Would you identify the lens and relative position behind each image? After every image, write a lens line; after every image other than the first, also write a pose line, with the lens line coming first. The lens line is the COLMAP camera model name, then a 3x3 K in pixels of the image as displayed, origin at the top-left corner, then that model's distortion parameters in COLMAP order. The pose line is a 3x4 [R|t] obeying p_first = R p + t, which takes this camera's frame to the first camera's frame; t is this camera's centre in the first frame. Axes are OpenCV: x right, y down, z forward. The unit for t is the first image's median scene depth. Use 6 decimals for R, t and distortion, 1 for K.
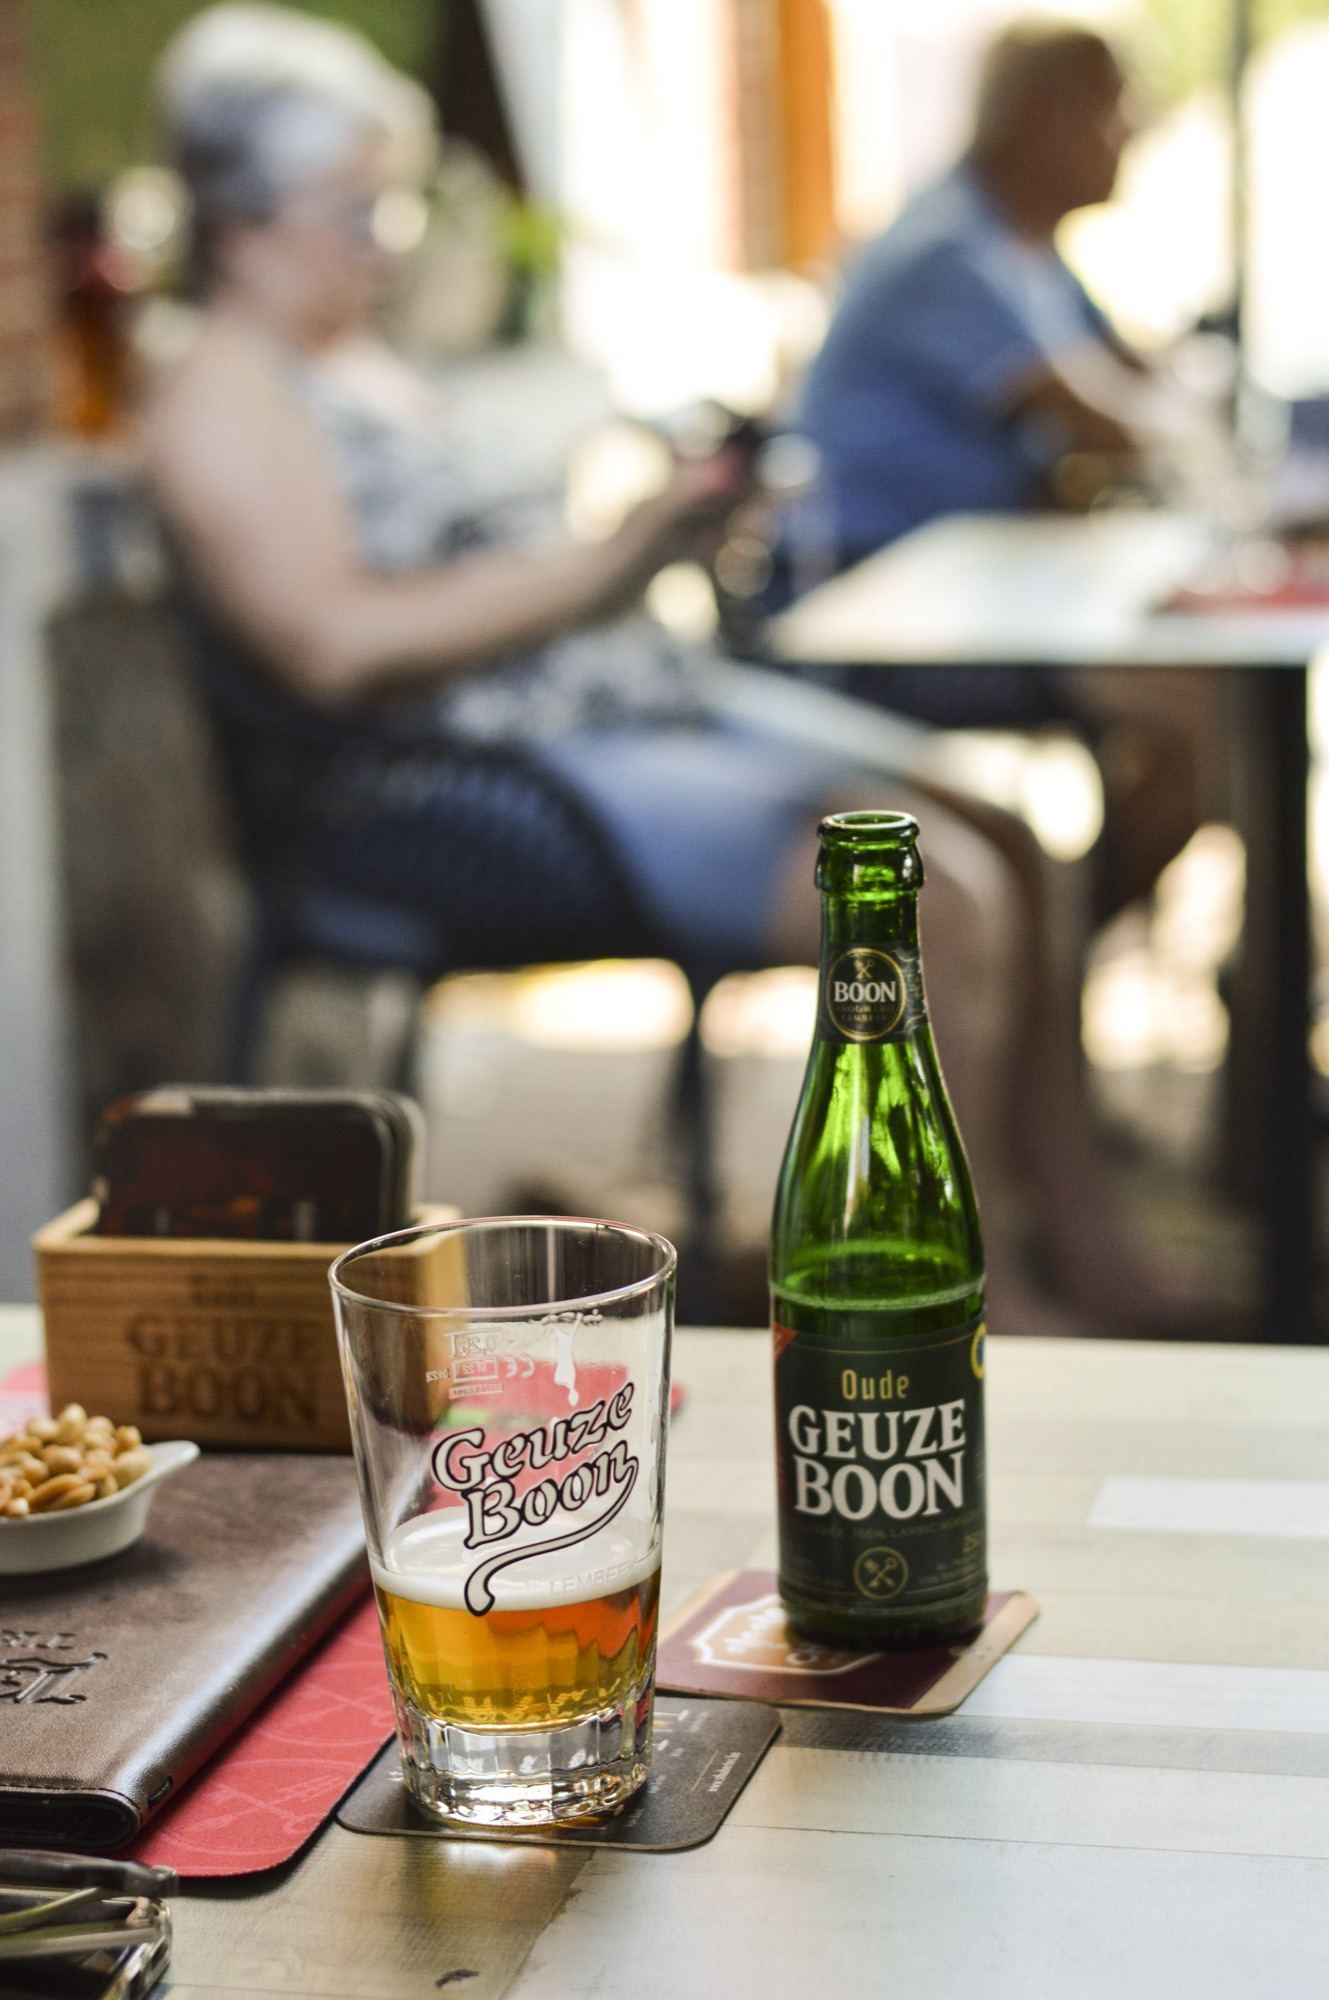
lens RADIAL K [[4644.5, 0, 664.5], [0, 4644.5, 1000.0], [0, 0, 1]] dist [-0.012831, 0.426618]
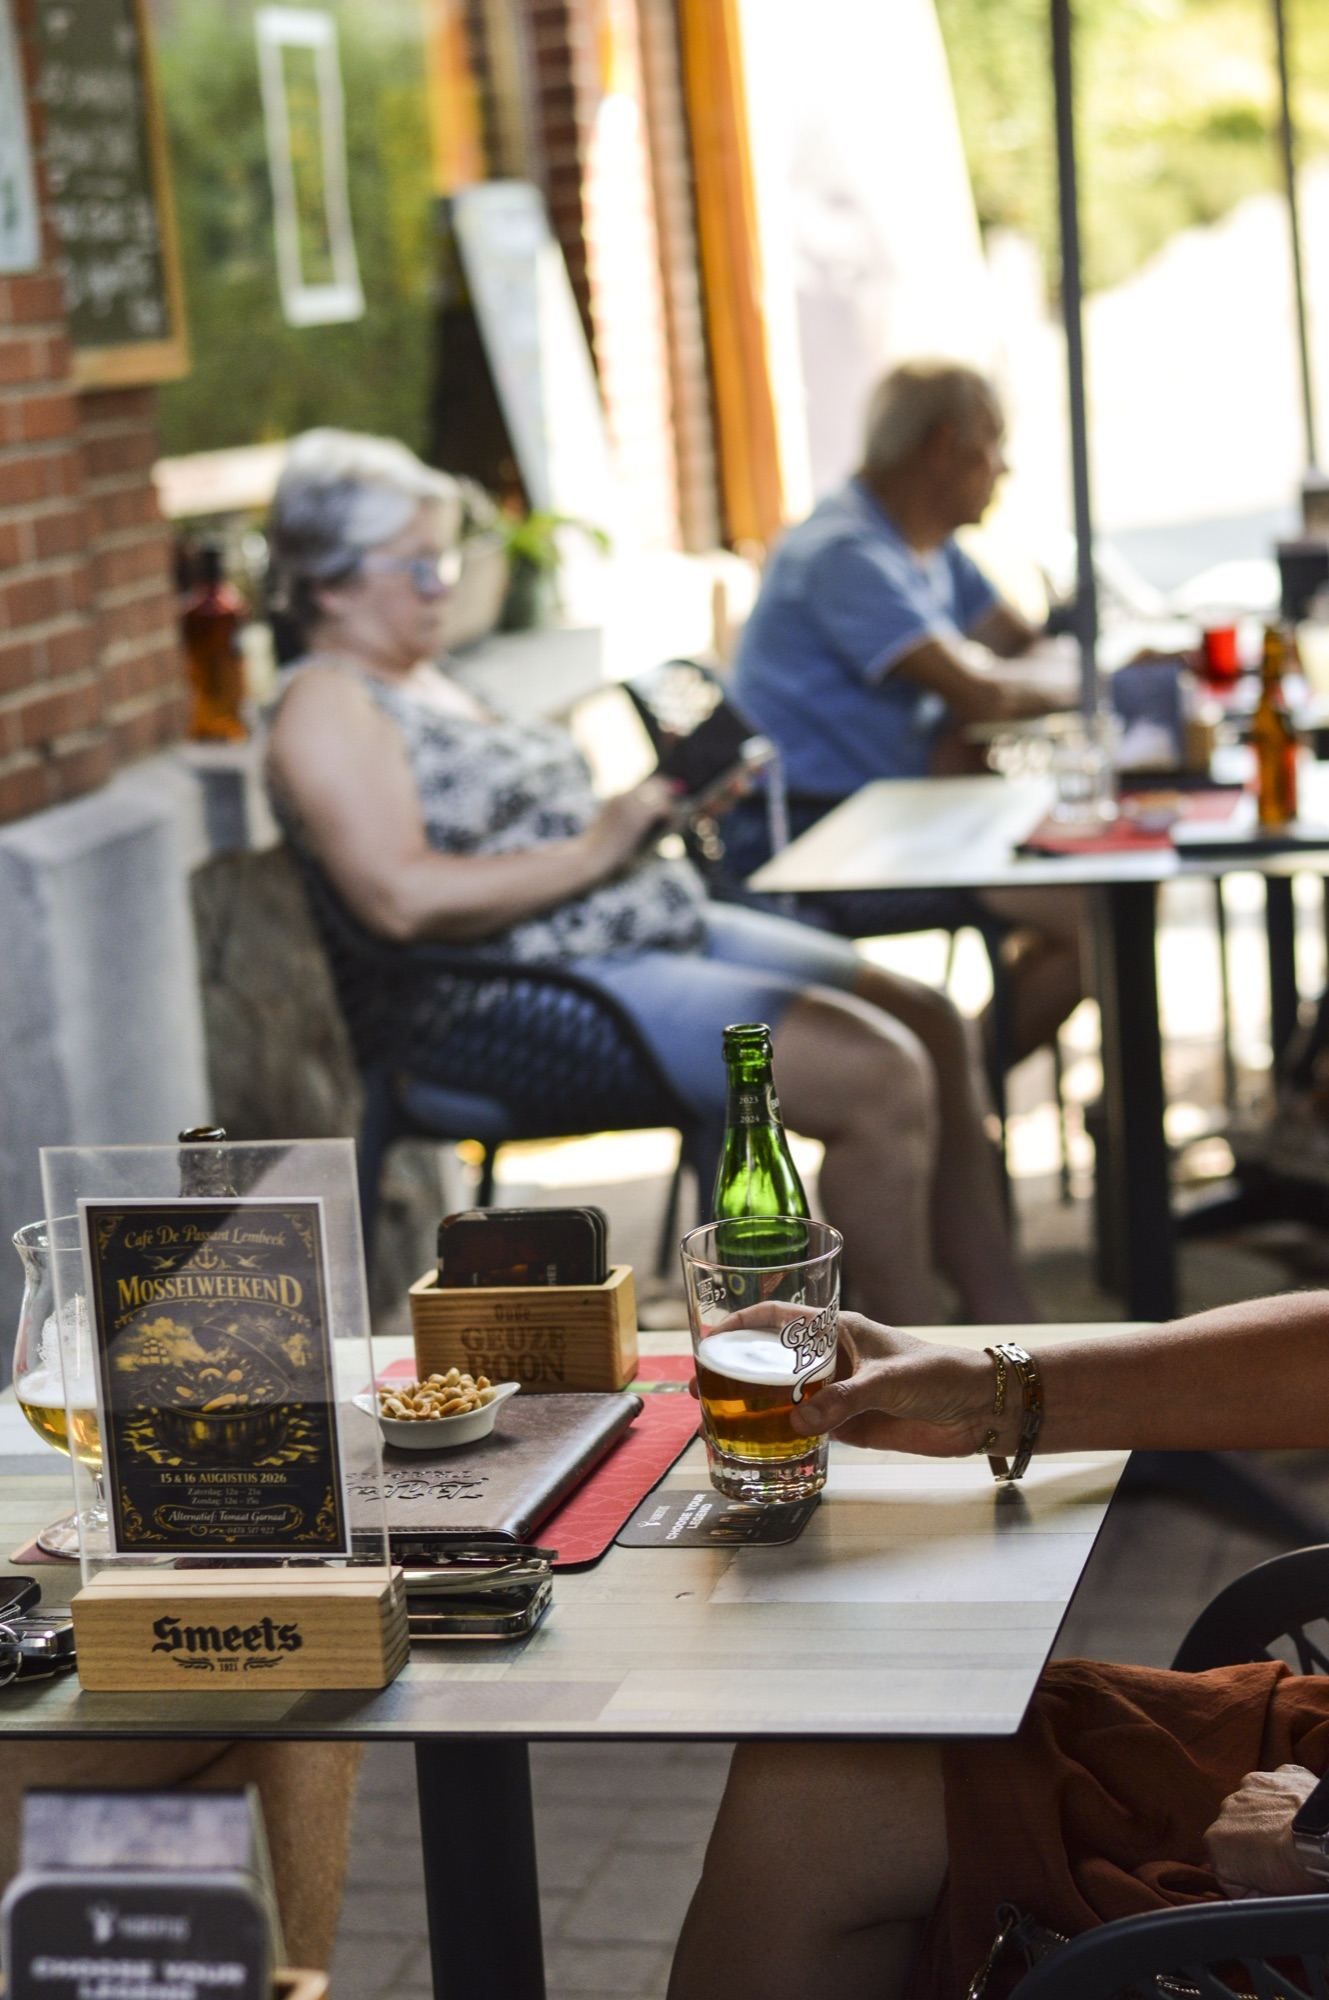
lens RADIAL K [[4644.5, 0, 664.5], [0, 4644.5, 1000.0], [0, 0, 1]] dist [-0.012831, 0.426618]
pose [[0.999093, -0.040321, 0.013697, -0.021896], [0.040739, 0.998665, -0.031753, -0.000771], [-0.012399, 0.032282, 0.999402, -0.365831]]
